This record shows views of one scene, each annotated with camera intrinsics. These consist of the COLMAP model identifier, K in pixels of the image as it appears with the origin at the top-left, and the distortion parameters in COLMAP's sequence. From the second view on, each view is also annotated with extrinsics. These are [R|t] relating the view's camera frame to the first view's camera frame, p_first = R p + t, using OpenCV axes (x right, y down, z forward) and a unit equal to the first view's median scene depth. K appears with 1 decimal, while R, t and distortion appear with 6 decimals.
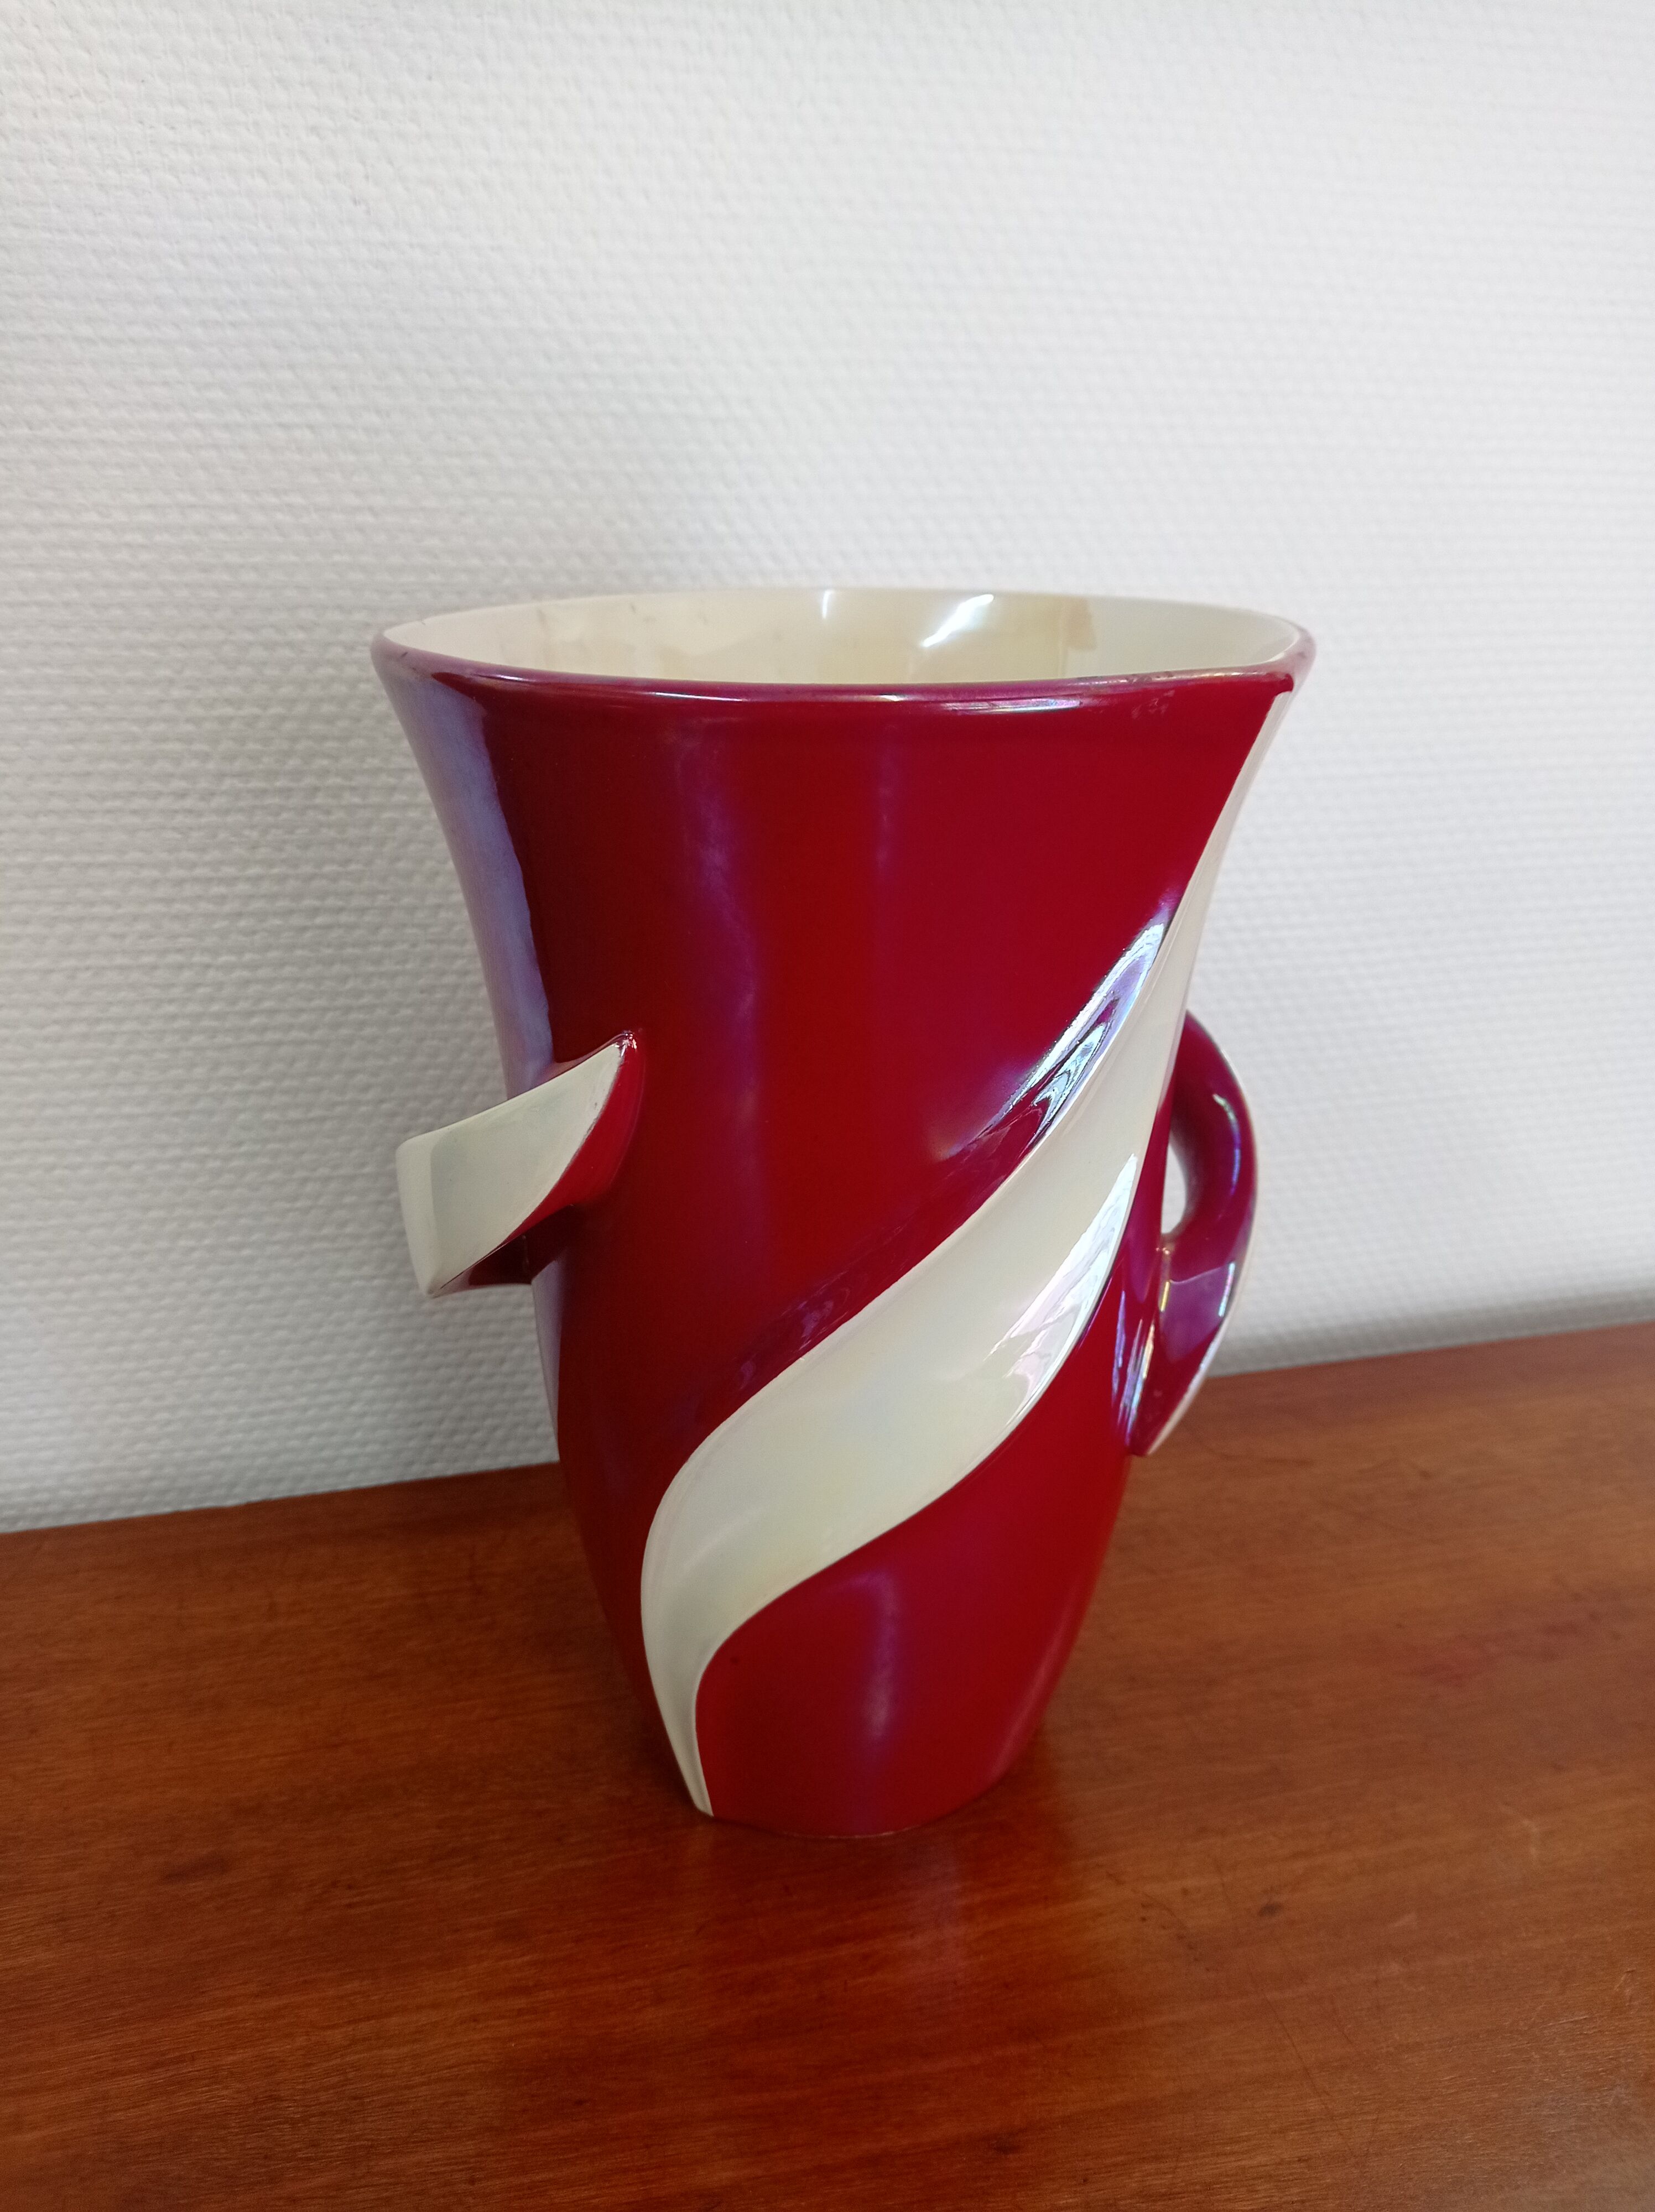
lens RADIAL K [[1699.2, 0, 827.5], [0, 1699.2, 1106.0], [0, 0, 1]] dist [0.141945, -0.304698]
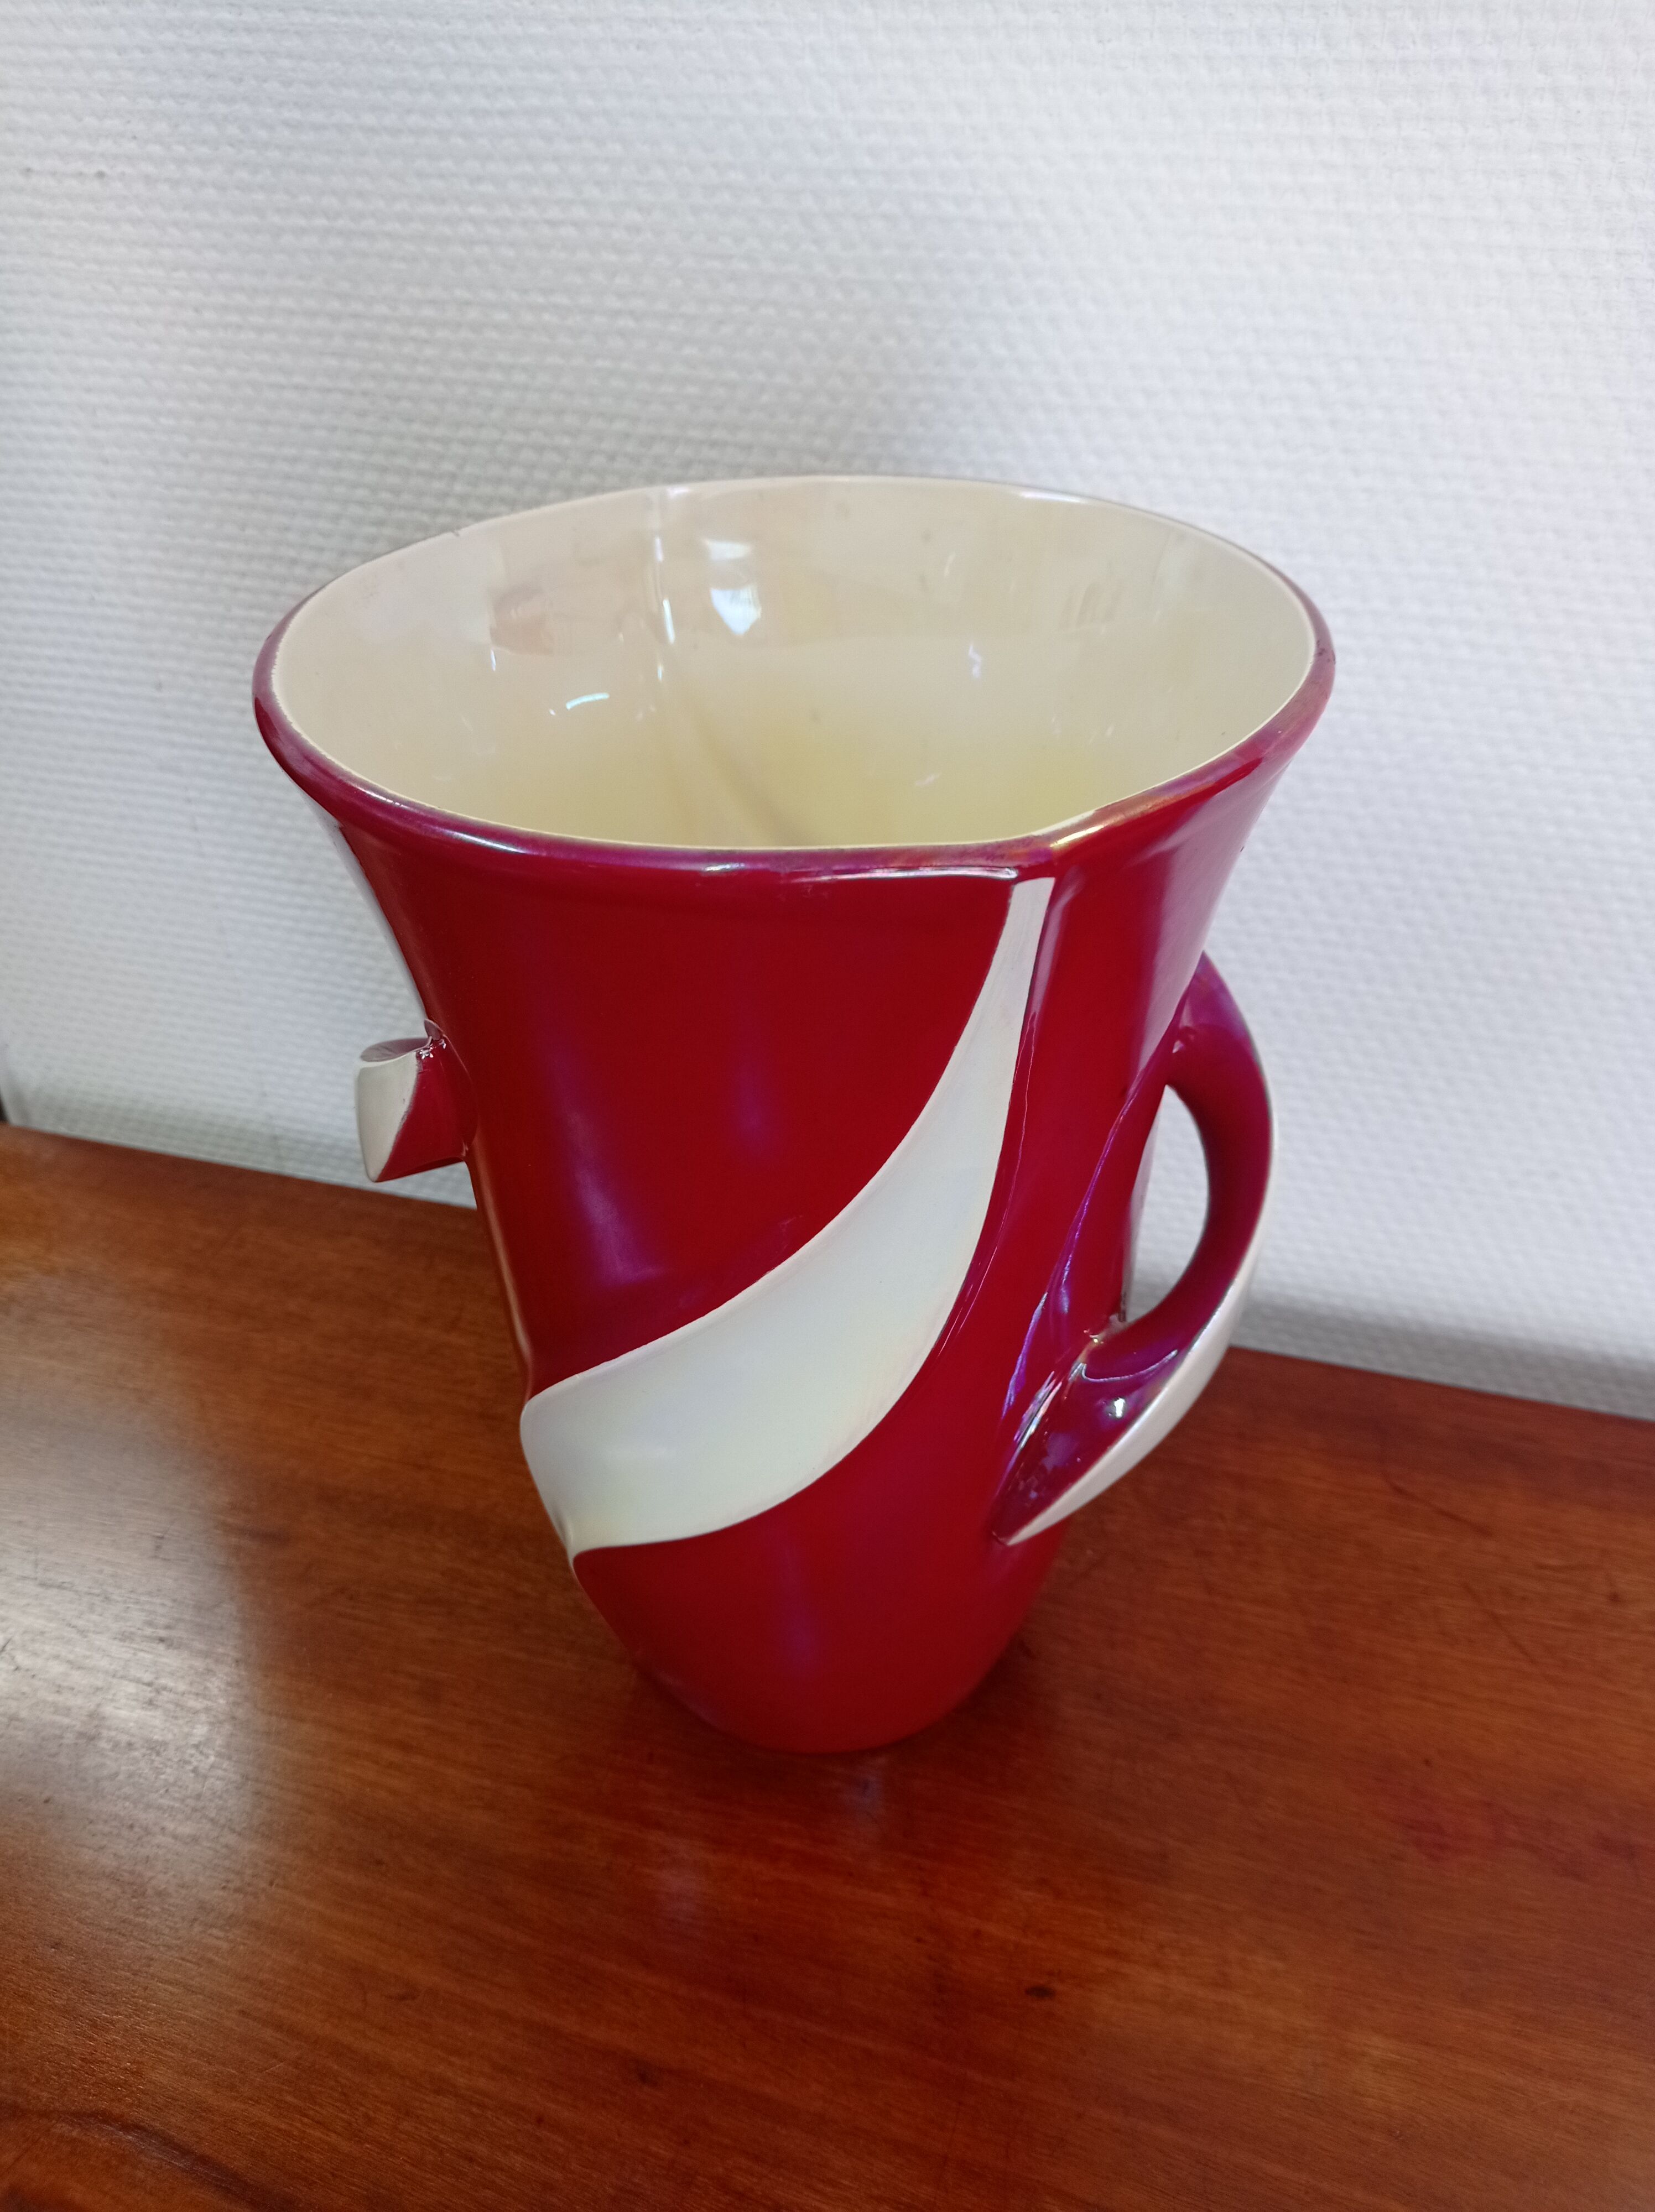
lens RADIAL K [[1699.2, 0, 827.5], [0, 1699.2, 1106.0], [0, 0, 1]] dist [0.141945, -0.304698]
pose [[0.865269, 0.278519, -0.416817, 0.340234], [-0.165229, 0.943447, 0.287416, -0.221108], [0.473295, -0.179822, 0.862355, 0.149989]]
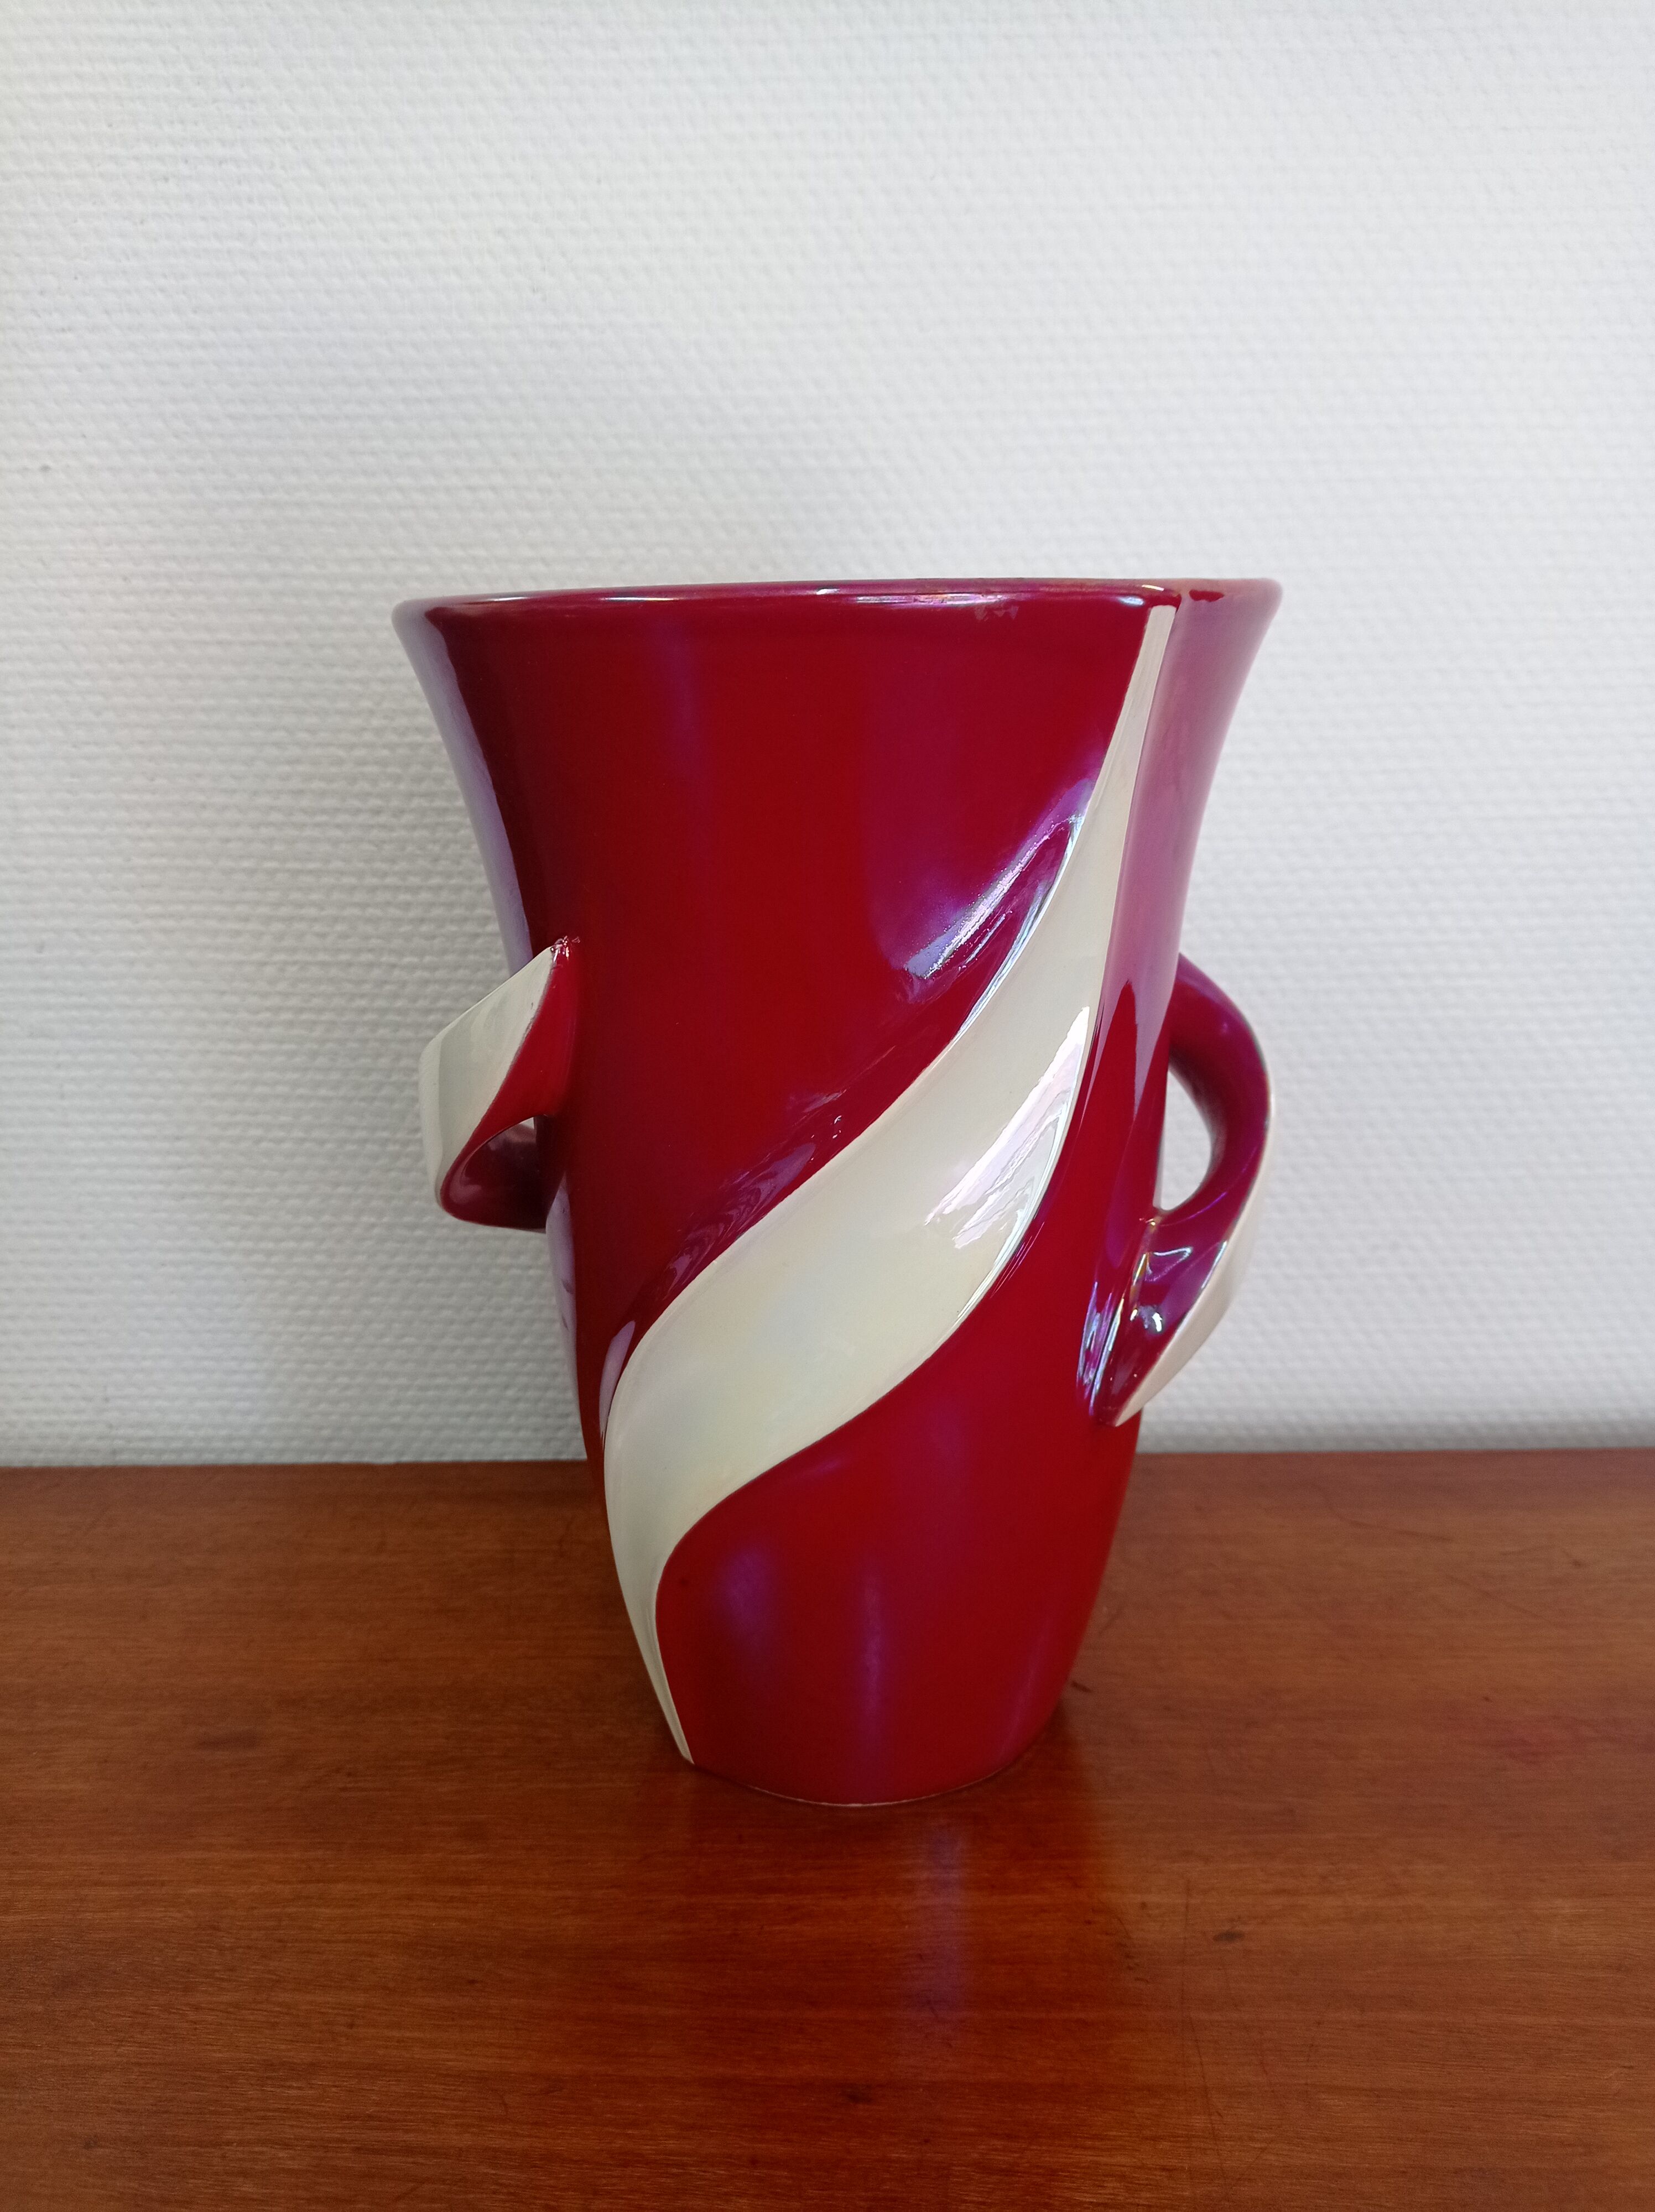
lens RADIAL K [[1699.2, 0, 827.5], [0, 1699.2, 1106.0], [0, 0, 1]] dist [0.141945, -0.304698]
pose [[0.965104, 0.042967, -0.258319, 0.217390], [-0.069780, 0.992977, -0.095540, 0.101839], [0.252400, 0.110231, 0.961324, 0.003561]]
